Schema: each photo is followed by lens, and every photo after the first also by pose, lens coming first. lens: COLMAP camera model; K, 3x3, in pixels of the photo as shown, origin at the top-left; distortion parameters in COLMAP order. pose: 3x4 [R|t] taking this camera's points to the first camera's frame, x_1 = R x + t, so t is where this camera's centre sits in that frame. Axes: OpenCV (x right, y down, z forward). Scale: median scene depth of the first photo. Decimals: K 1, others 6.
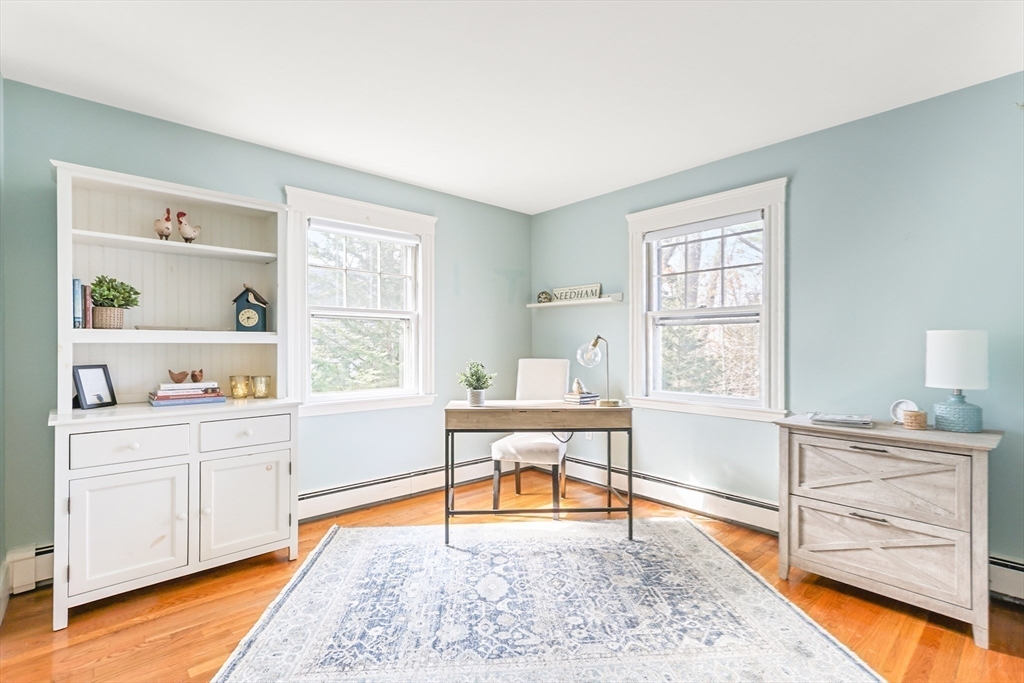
lens RADIAL K [[473.4, 0, 517.9], [0, 473.4, 343.7], [0, 0, 1]] dist [-0.000398, 0.003036]
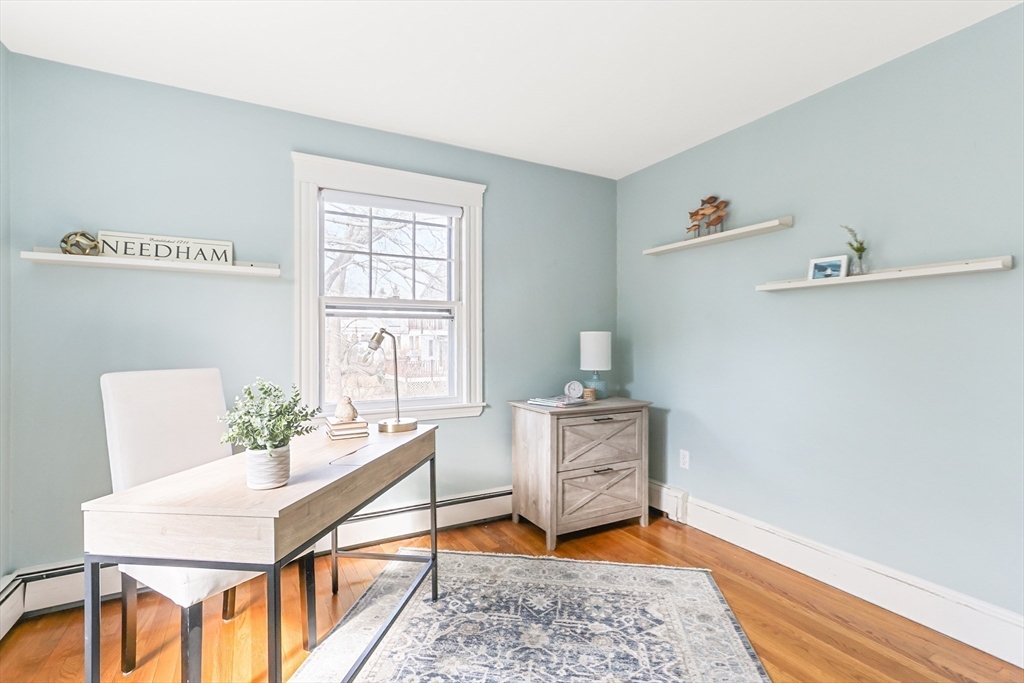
lens RADIAL K [[473.4, 0, 512.1], [0, 473.4, 335.6], [0, 0, 1]] dist [-0.000398, 0.003036]
pose [[0.236349, 0.003621, 0.971661, -0.567241], [-0.003366, 0.999990, -0.002908, -0.008804], [-0.971662, -0.002583, 0.236359, 0.845561]]
